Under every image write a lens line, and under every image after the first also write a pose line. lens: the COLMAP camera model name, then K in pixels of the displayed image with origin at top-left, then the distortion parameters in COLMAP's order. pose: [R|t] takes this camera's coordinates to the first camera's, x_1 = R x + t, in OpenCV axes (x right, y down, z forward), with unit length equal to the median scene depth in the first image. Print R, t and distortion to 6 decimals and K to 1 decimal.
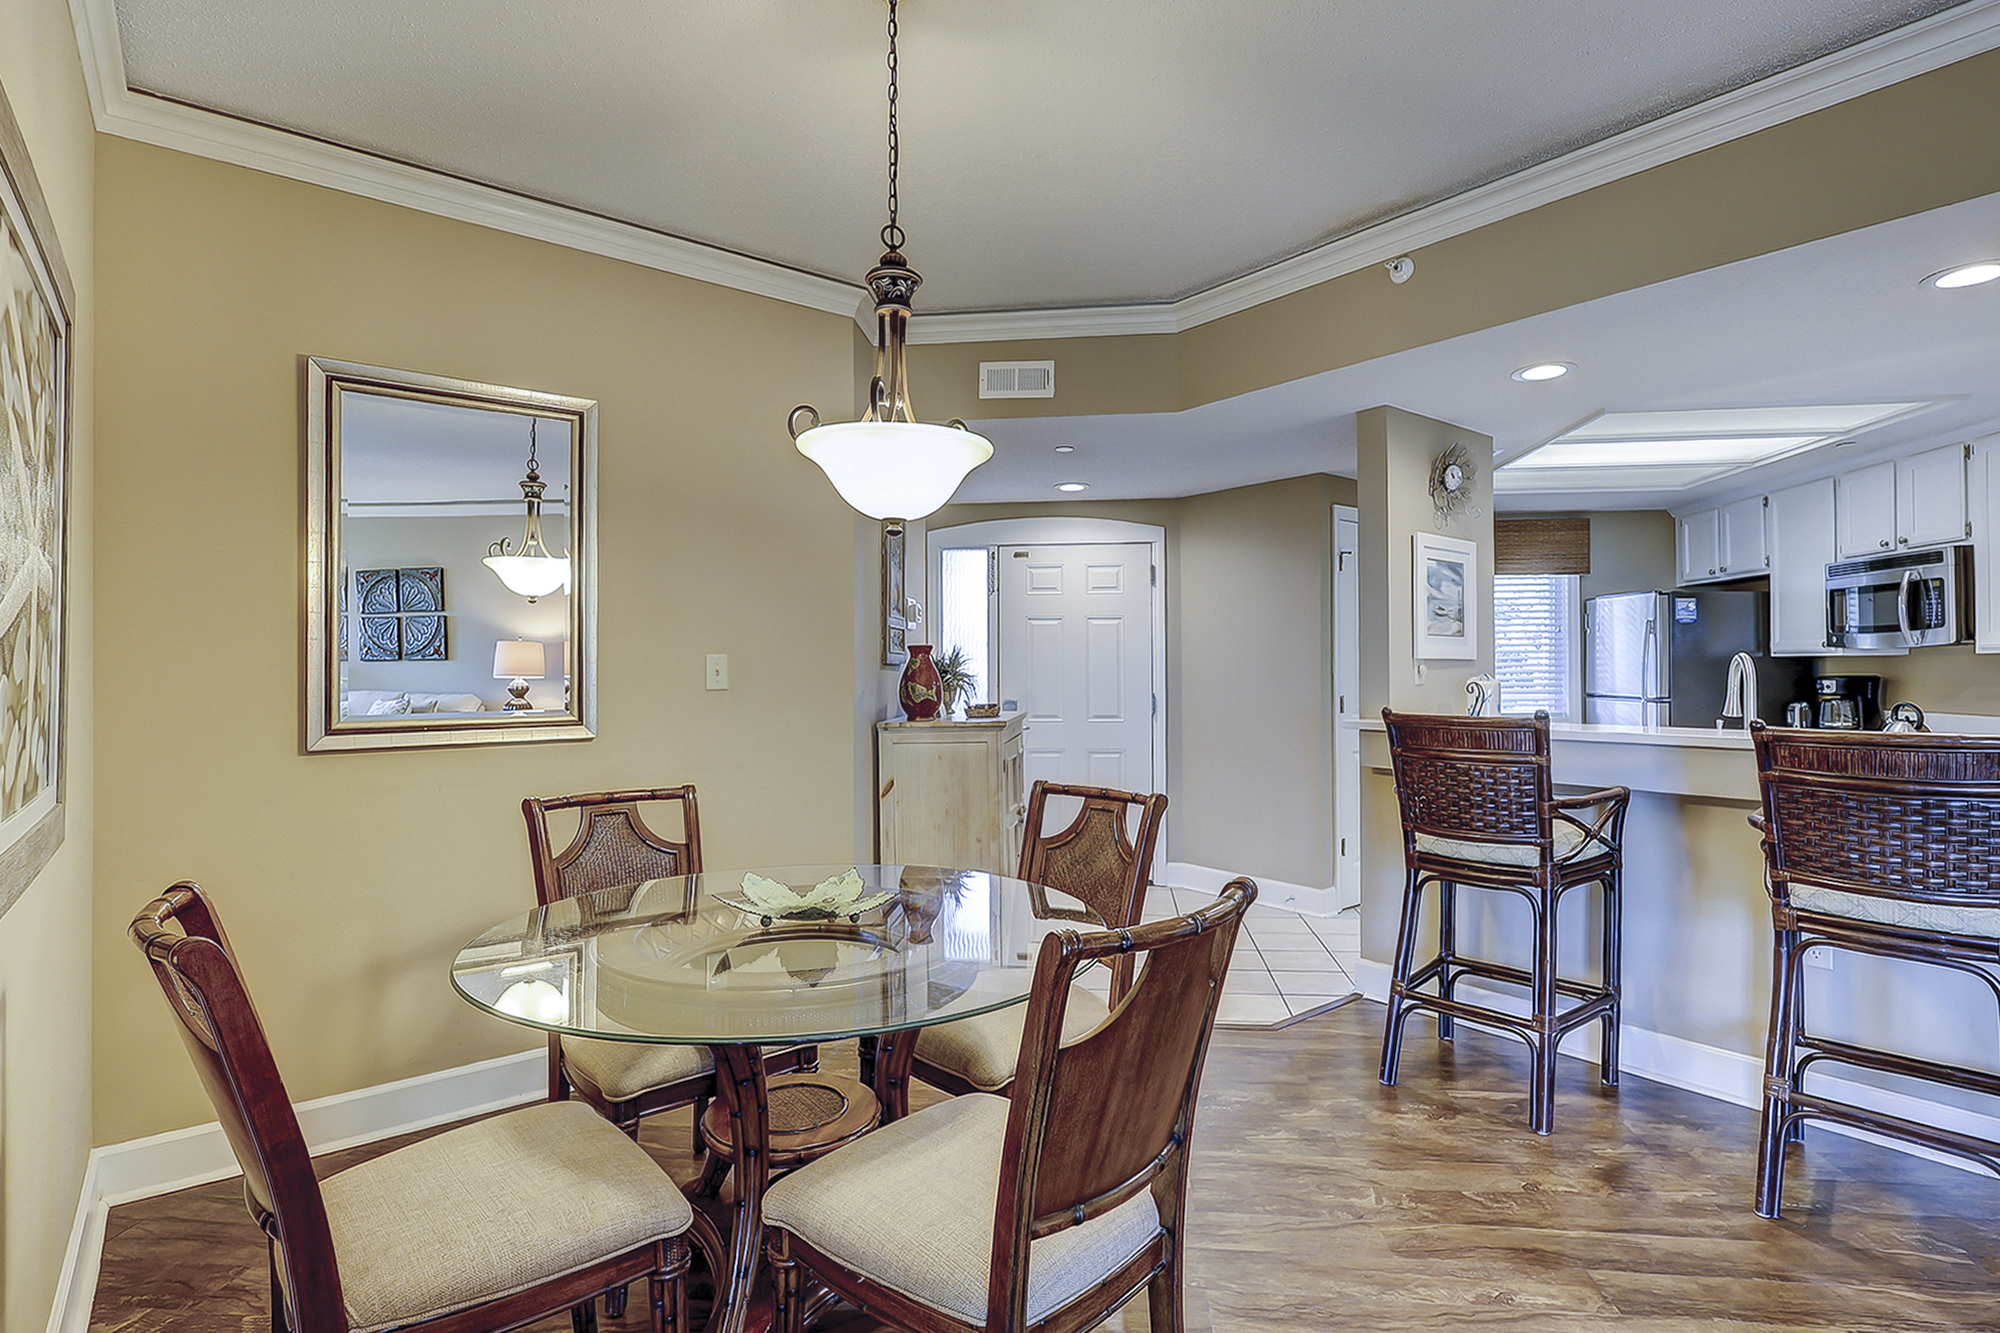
lens RADIAL K [[990.5, 0, 991.3], [0, 990.5, 660.0], [0, 0, 1]] dist [0.001170, -0.000951]
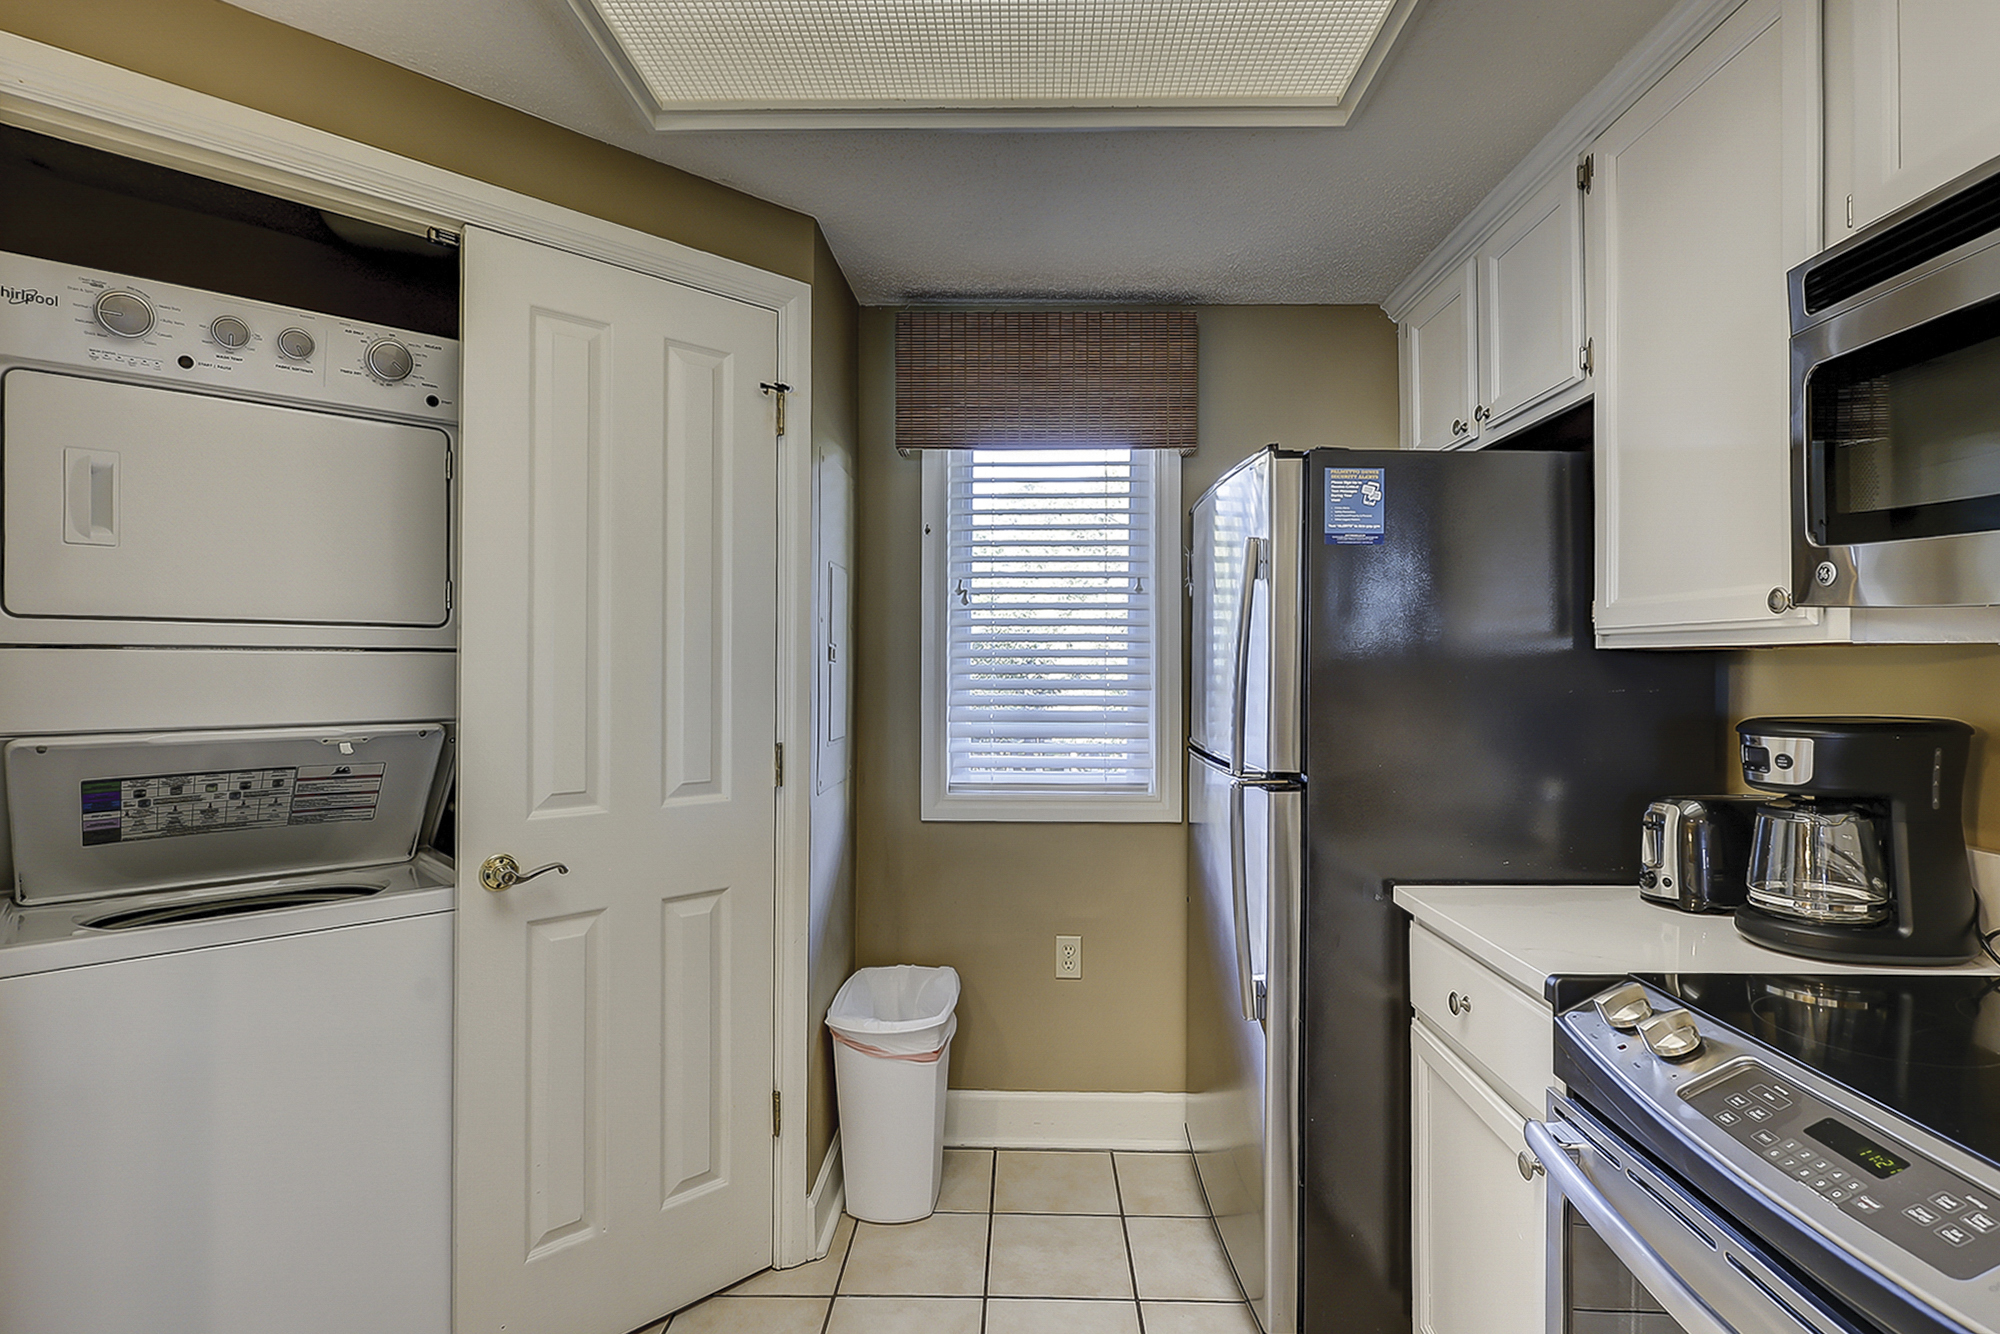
lens RADIAL K [[990.5, 0, 1005.5], [0, 990.5, 660.1], [0, 0, 1]] dist [0.001170, -0.000951]
pose [[0.994086, 0.009468, 0.108179, 0.608274], [-0.009359, 0.999955, -0.001519, 0.002349], [-0.108188, 0.000497, 0.994130, 0.758751]]
